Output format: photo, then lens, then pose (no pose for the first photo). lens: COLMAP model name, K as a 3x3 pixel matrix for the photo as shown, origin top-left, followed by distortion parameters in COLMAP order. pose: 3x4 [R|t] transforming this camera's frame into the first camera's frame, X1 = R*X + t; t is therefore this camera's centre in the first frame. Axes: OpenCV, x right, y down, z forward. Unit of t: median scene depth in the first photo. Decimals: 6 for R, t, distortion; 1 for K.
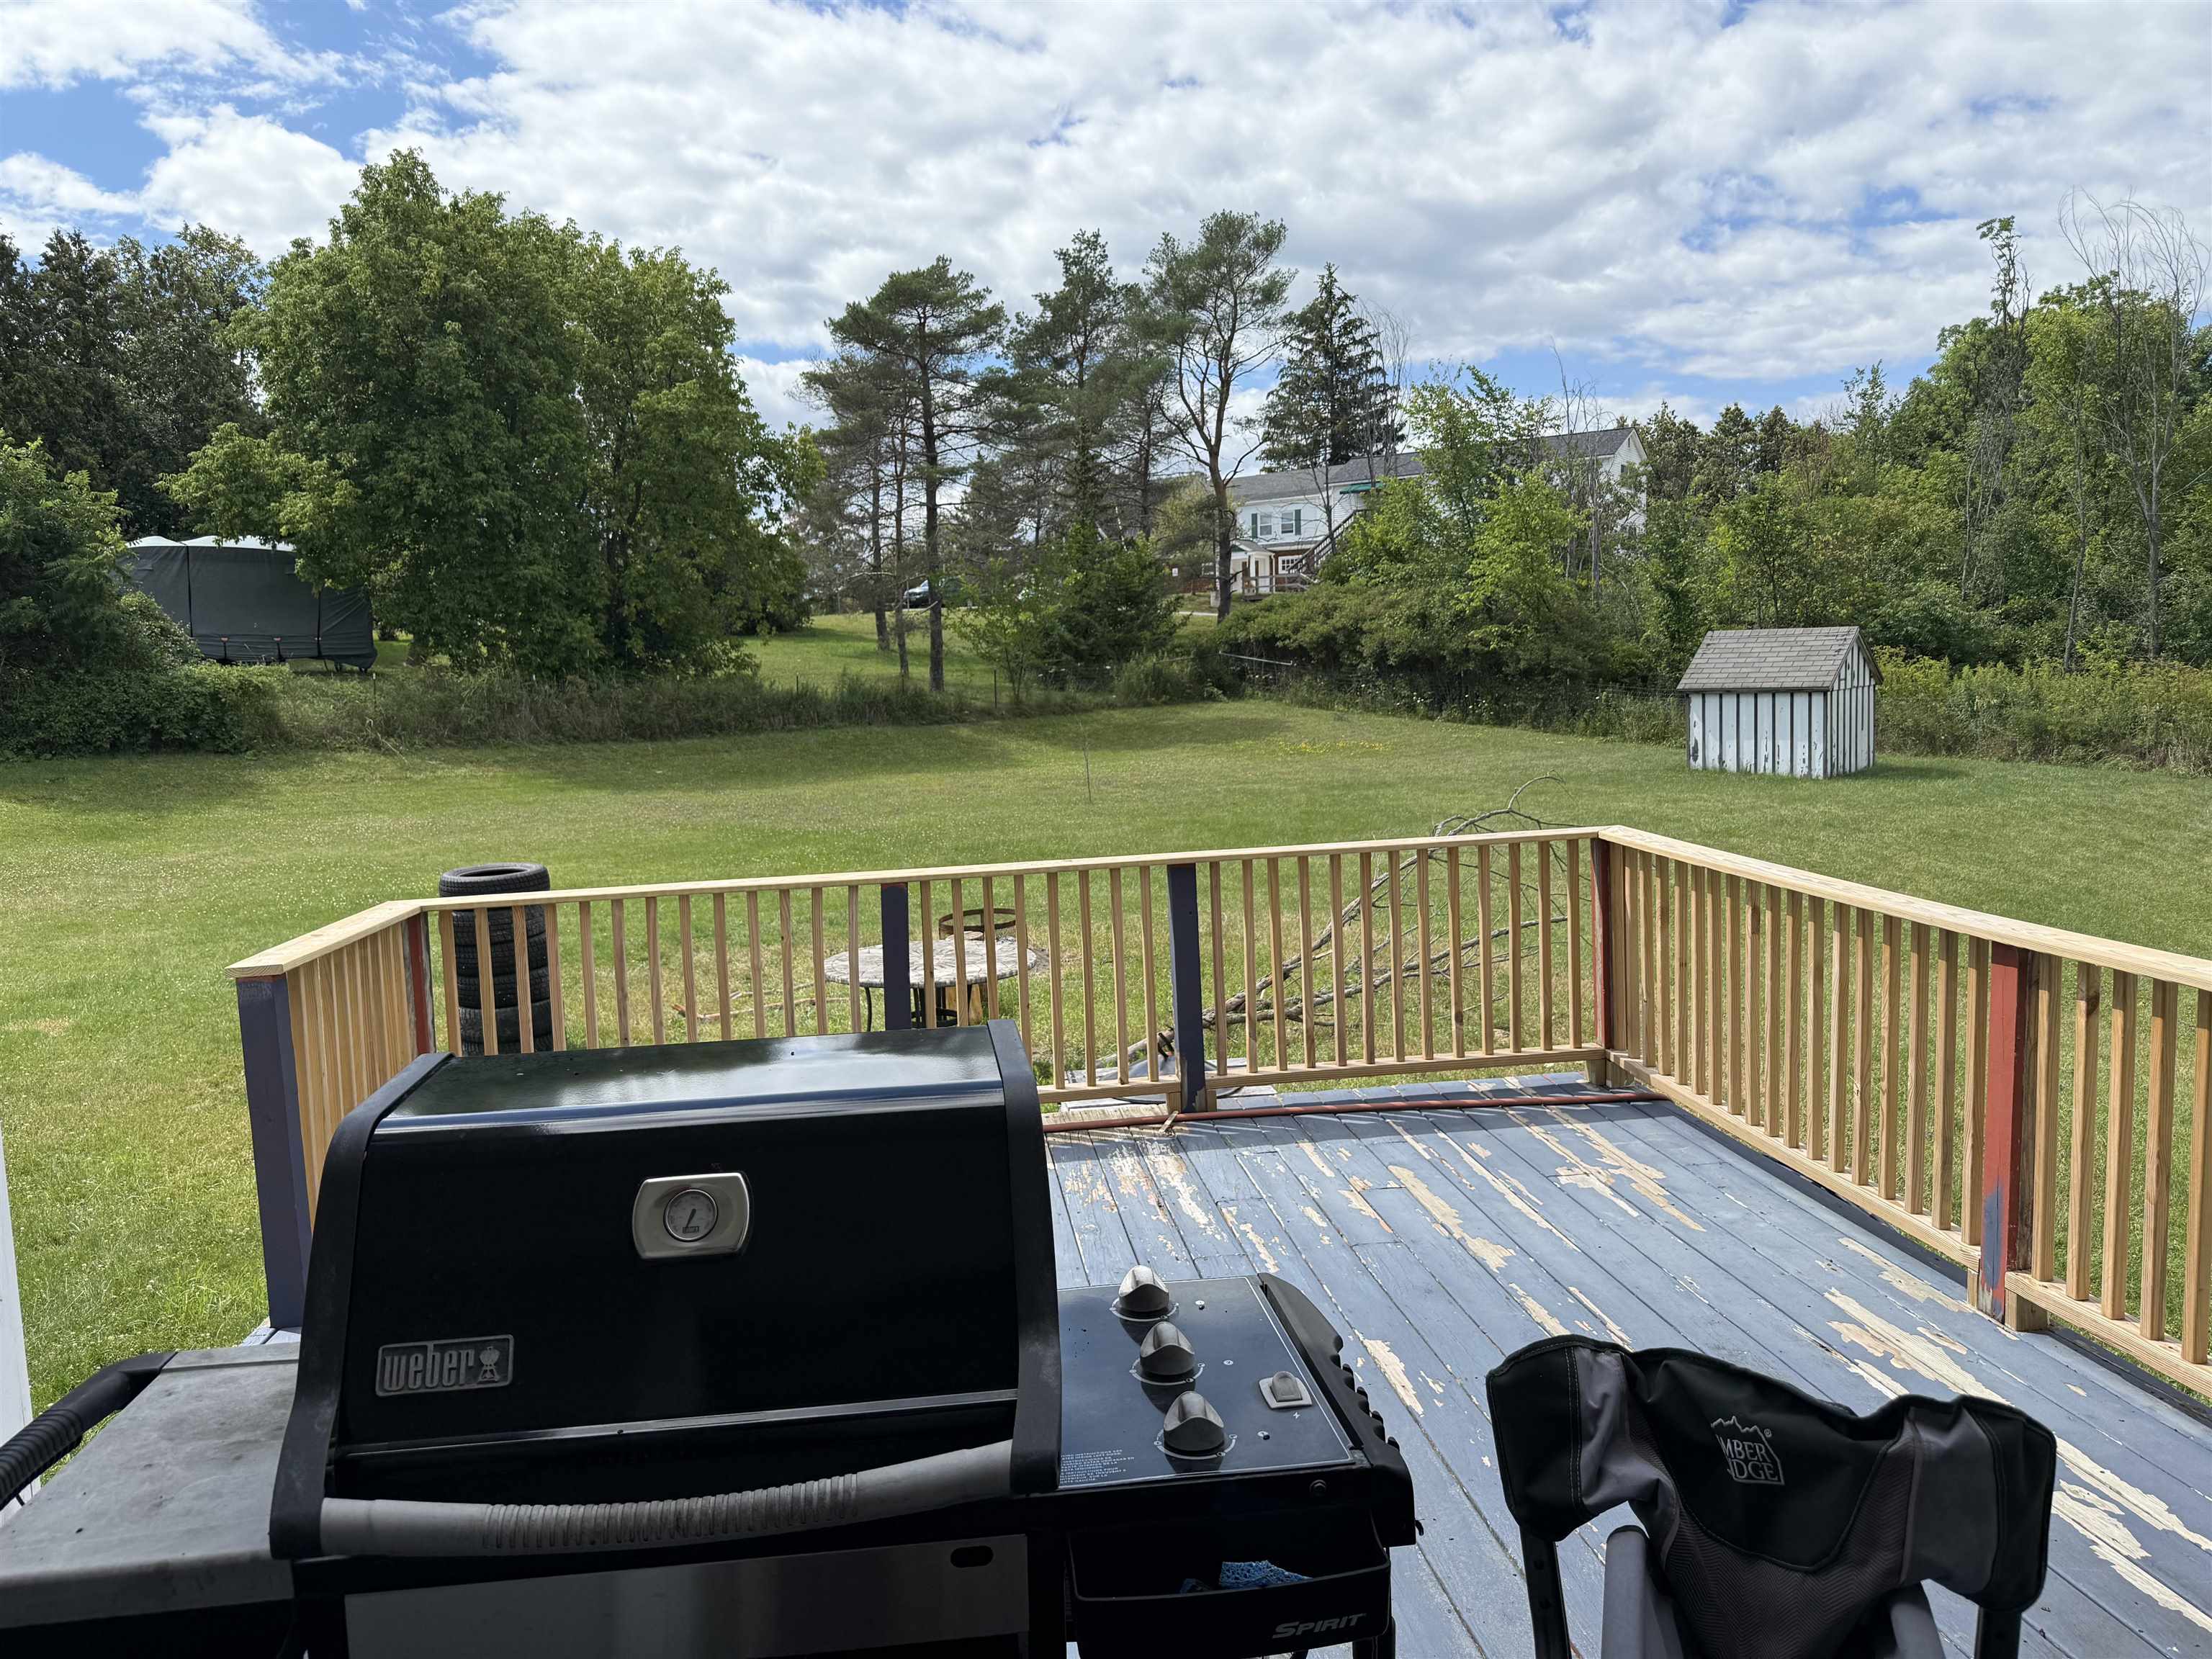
lens RADIAL K [[1534.9, 0, 1098.3], [0, 1534.9, 808.9], [0, 0, 1]] dist [0.070447, -0.076145]
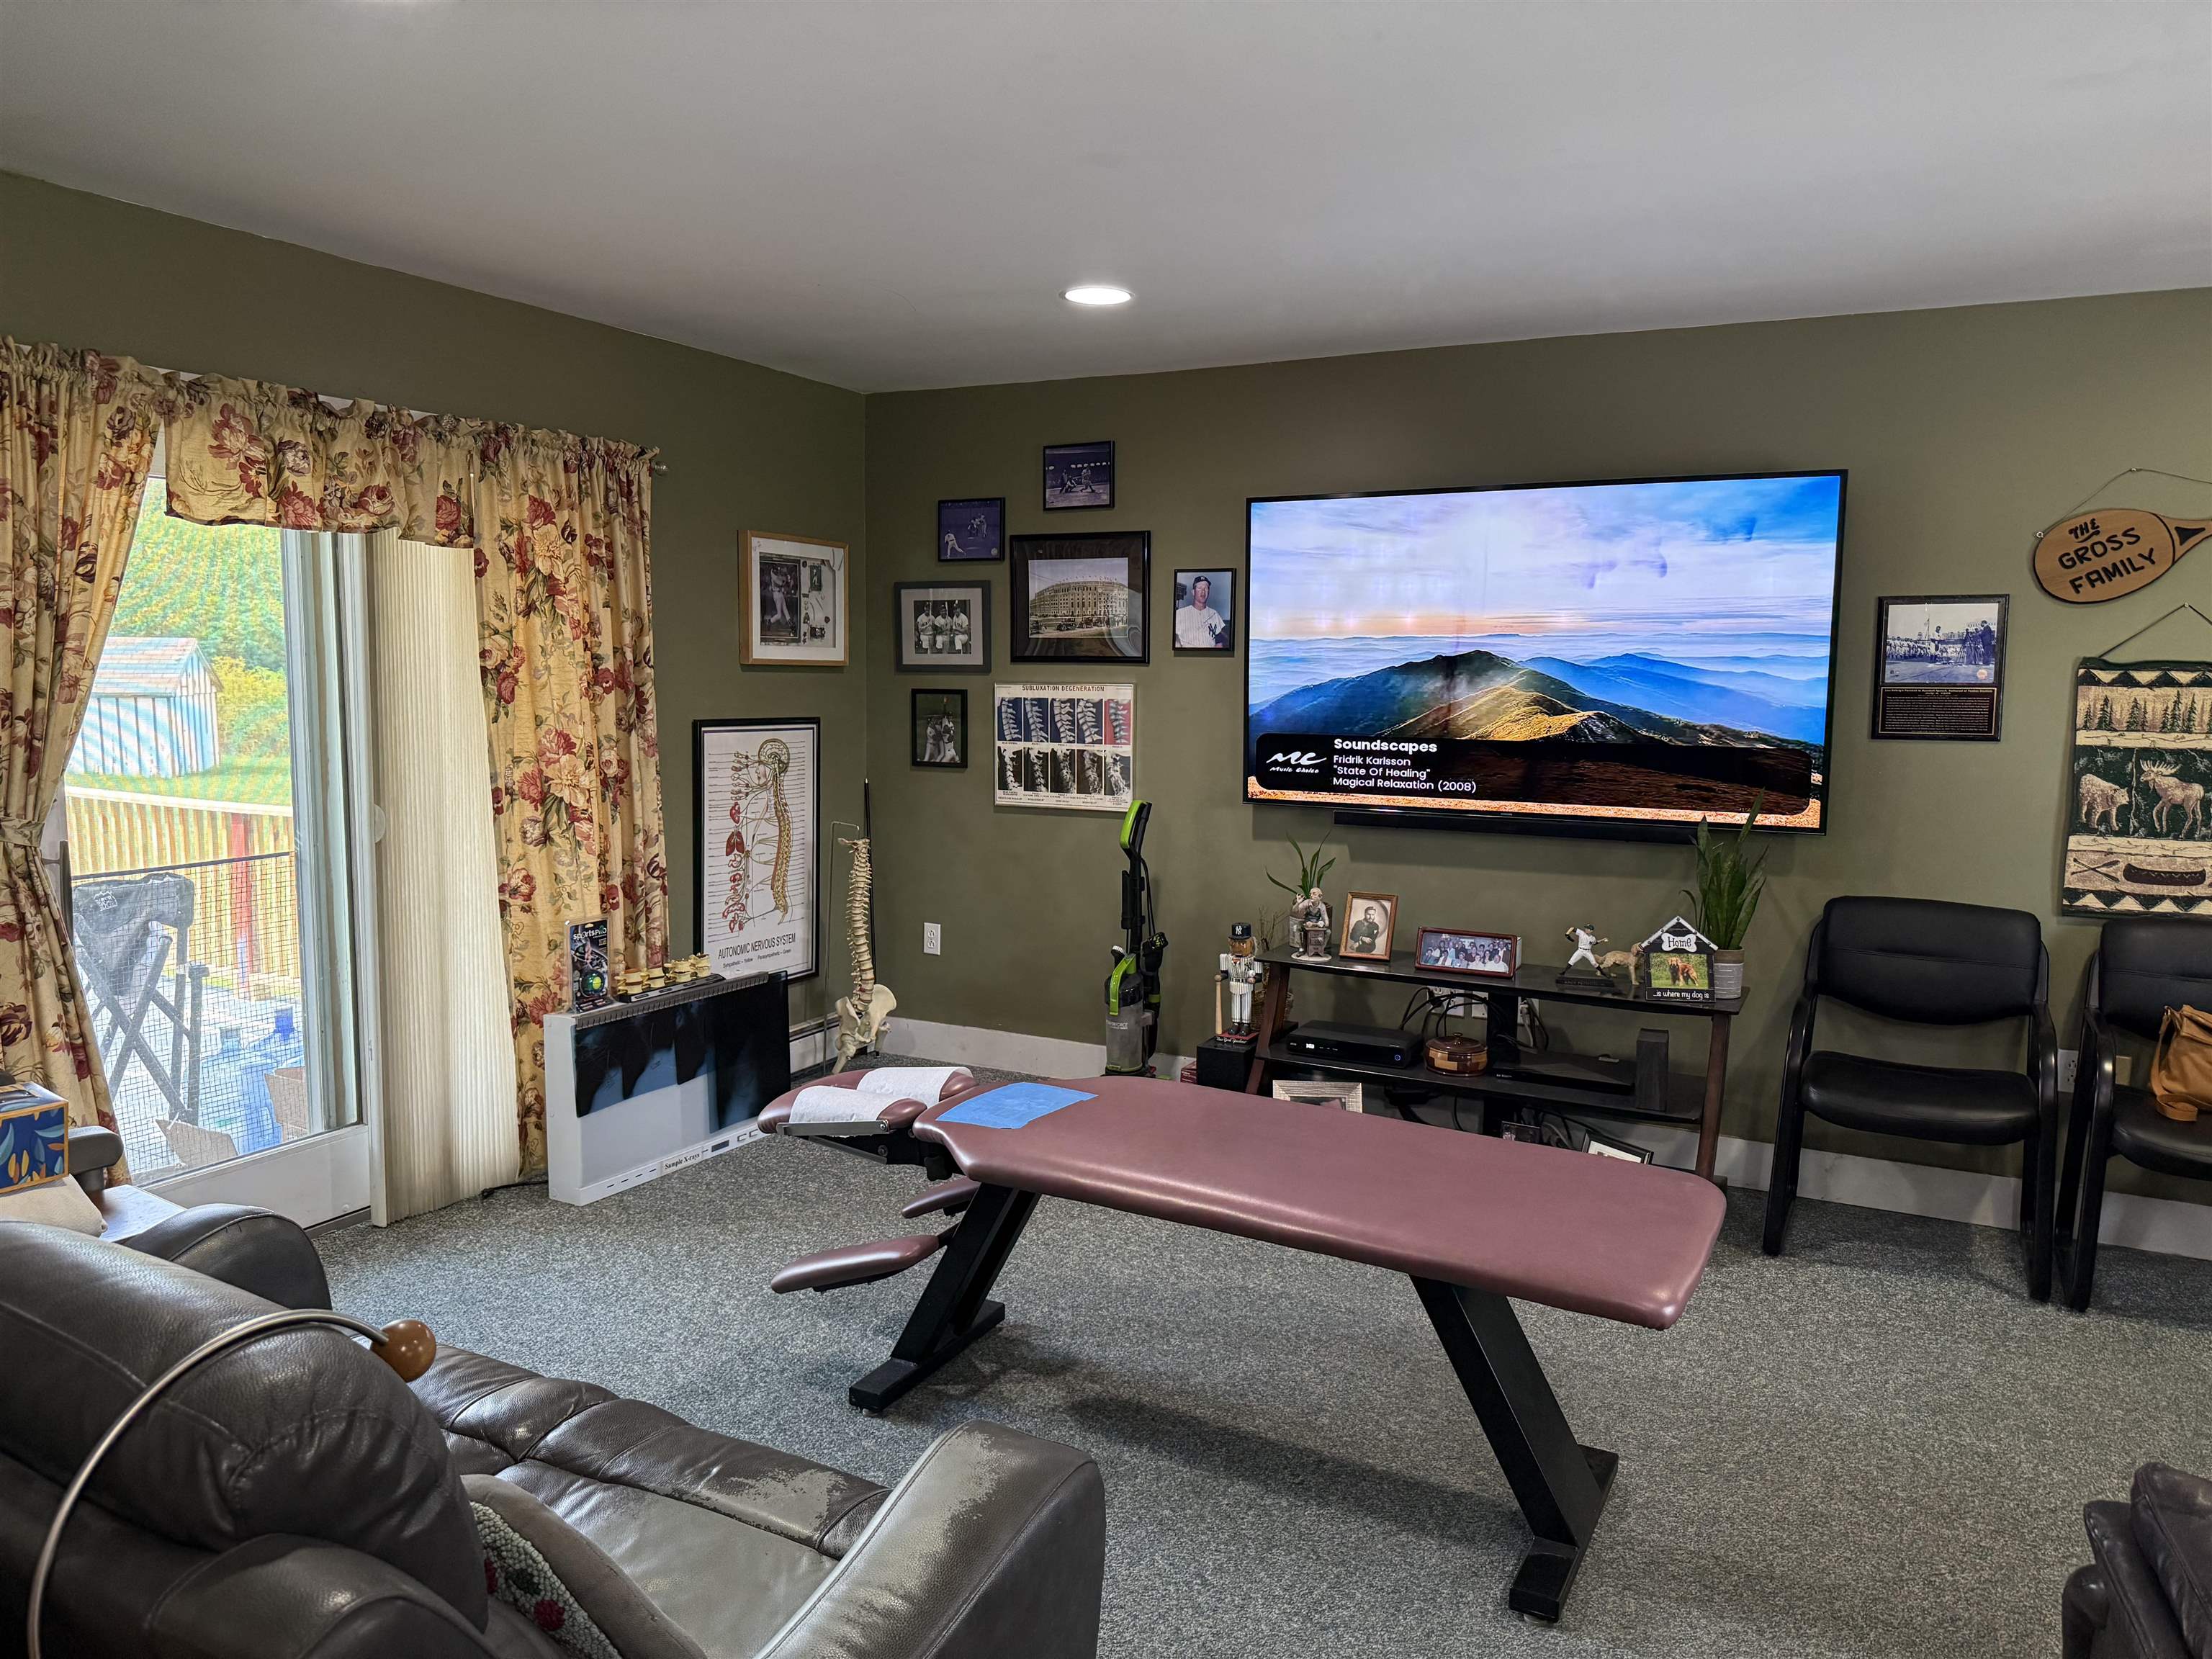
lens RADIAL K [[1534.9, 0, 1098.3], [0, 1534.9, 808.9], [0, 0, 1]] dist [0.070447, -0.076145]
pose [[0.566672, -0.047012, 0.822601, -0.053008], [0.052604, 0.998398, 0.020821, 0.011527], [-0.822262, 0.031473, 0.568238, -0.126181]]
